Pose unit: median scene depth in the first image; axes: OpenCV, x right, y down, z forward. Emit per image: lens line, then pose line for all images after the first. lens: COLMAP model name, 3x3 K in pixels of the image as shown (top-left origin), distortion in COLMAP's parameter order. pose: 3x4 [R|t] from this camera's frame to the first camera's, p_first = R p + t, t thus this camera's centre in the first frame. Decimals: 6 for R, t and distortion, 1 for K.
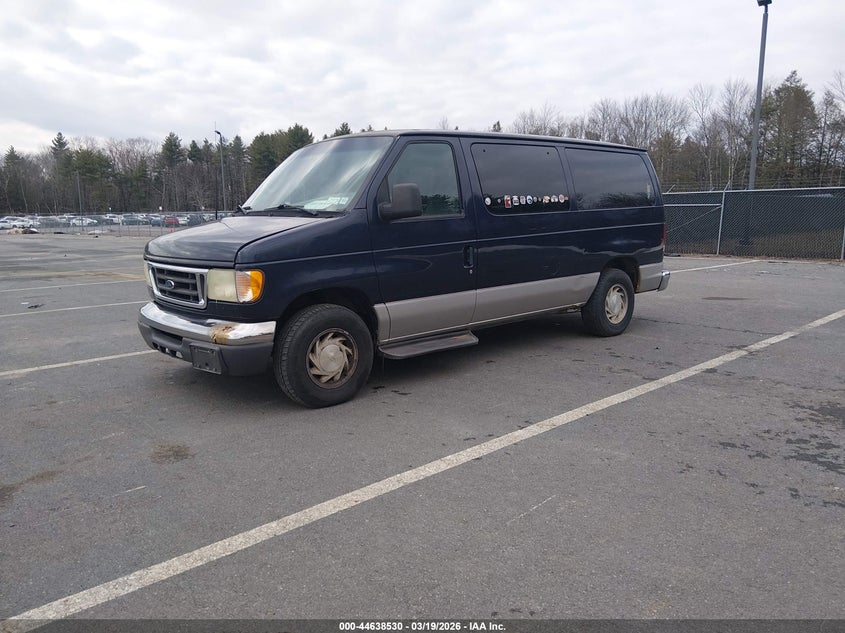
lens RADIAL K [[659.4, 0, 425.5], [0, 659.4, 316.2], [0, 0, 1]] dist [-0.005031, -0.006195]
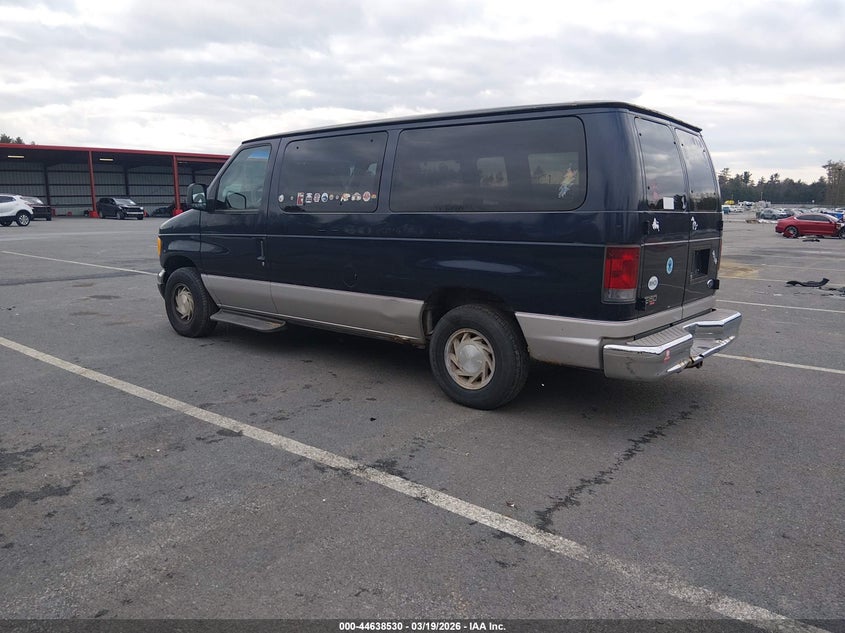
lens RADIAL K [[659.4, 0, 425.5], [0, 659.4, 316.2], [0, 0, 1]] dist [-0.005031, -0.006195]
pose [[0.164104, 0.186734, -0.968607, 1.120185], [-0.173745, 0.972040, 0.157959, -0.191927], [0.971021, 0.142369, 0.191960, 1.019920]]
